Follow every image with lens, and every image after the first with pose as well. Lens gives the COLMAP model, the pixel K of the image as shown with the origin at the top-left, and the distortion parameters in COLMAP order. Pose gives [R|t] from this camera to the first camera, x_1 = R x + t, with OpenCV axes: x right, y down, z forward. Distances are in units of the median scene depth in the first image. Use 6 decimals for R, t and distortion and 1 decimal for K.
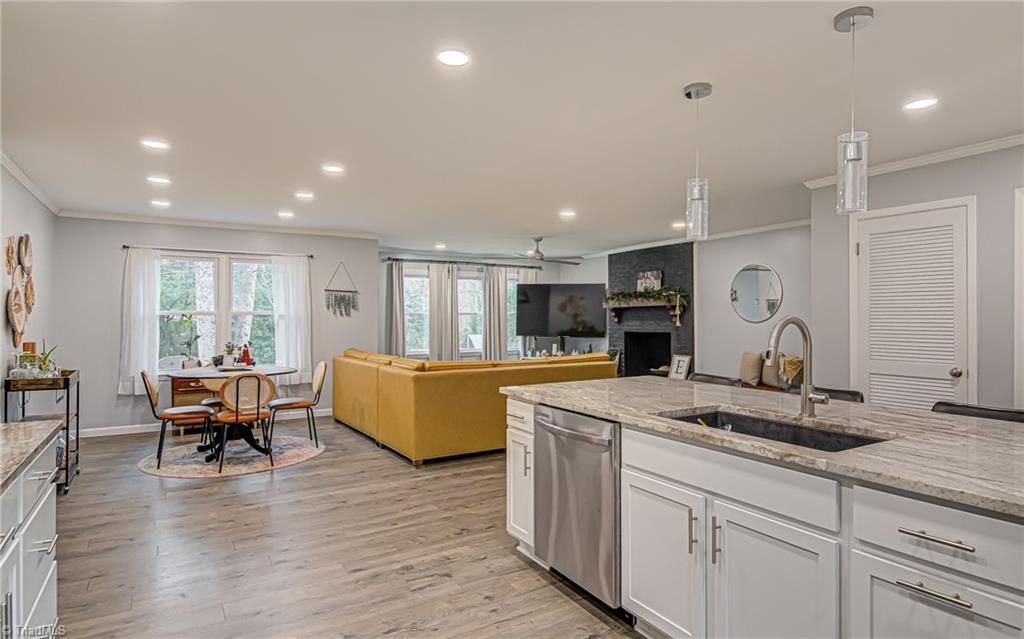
lens RADIAL K [[572.8, 0, 532.7], [0, 572.8, 316.4], [0, 0, 1]] dist [0.003773, 0.000179]
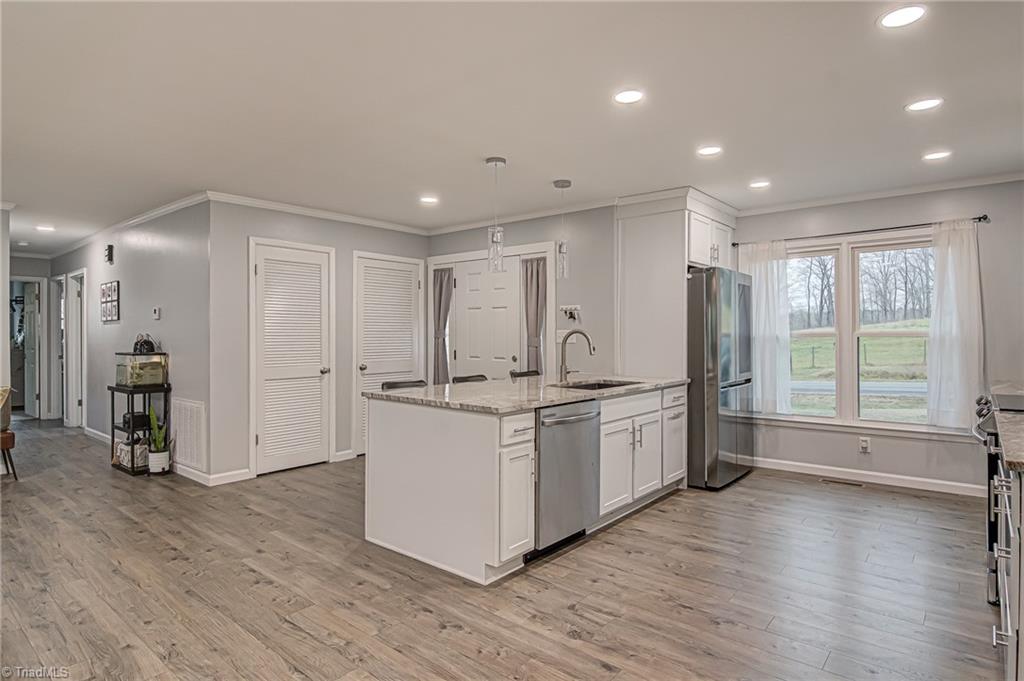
lens RADIAL K [[557.4, 0, 512.0], [0, 557.4, 333.8], [0, 0, 1]] dist [0.001886, -0.015827]
pose [[-0.304046, 0.000234, 0.952657, -0.340027], [0.000826, 1.000000, 0.000019, 0.003897], [-0.952657, 0.000793, -0.304046, 0.476161]]
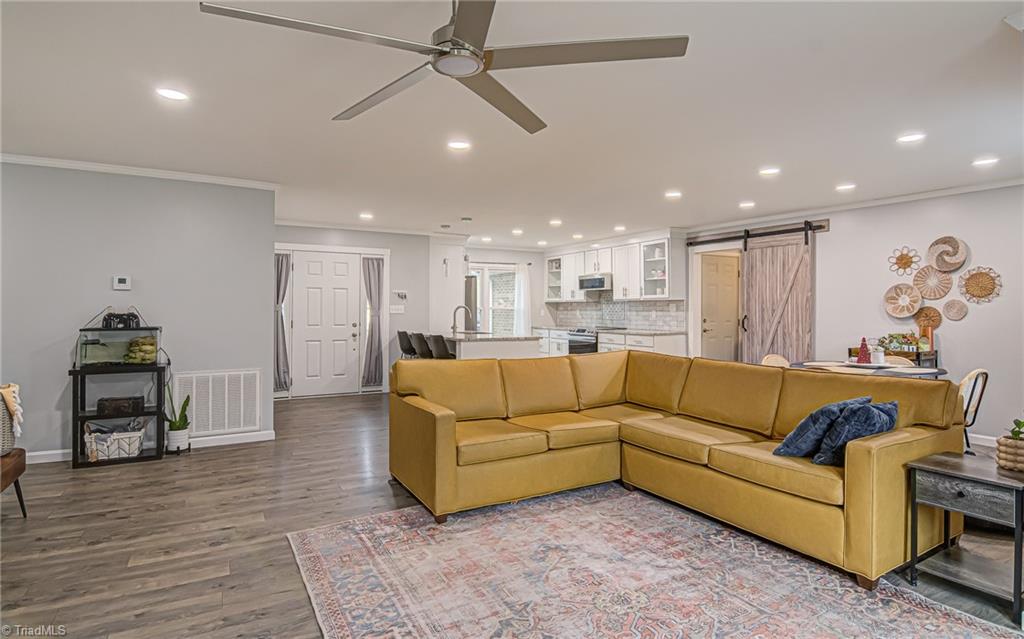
lens RADIAL K [[536.5, 0, 513.7], [0, 536.5, 302.0], [0, 0, 1]] dist [0.003648, -0.017793]
pose [[-0.997959, -0.001601, 0.063841, -0.030176], [-0.002377, 0.999924, -0.012086, 0.004923], [-0.063817, -0.012213, -0.997887, 1.200522]]
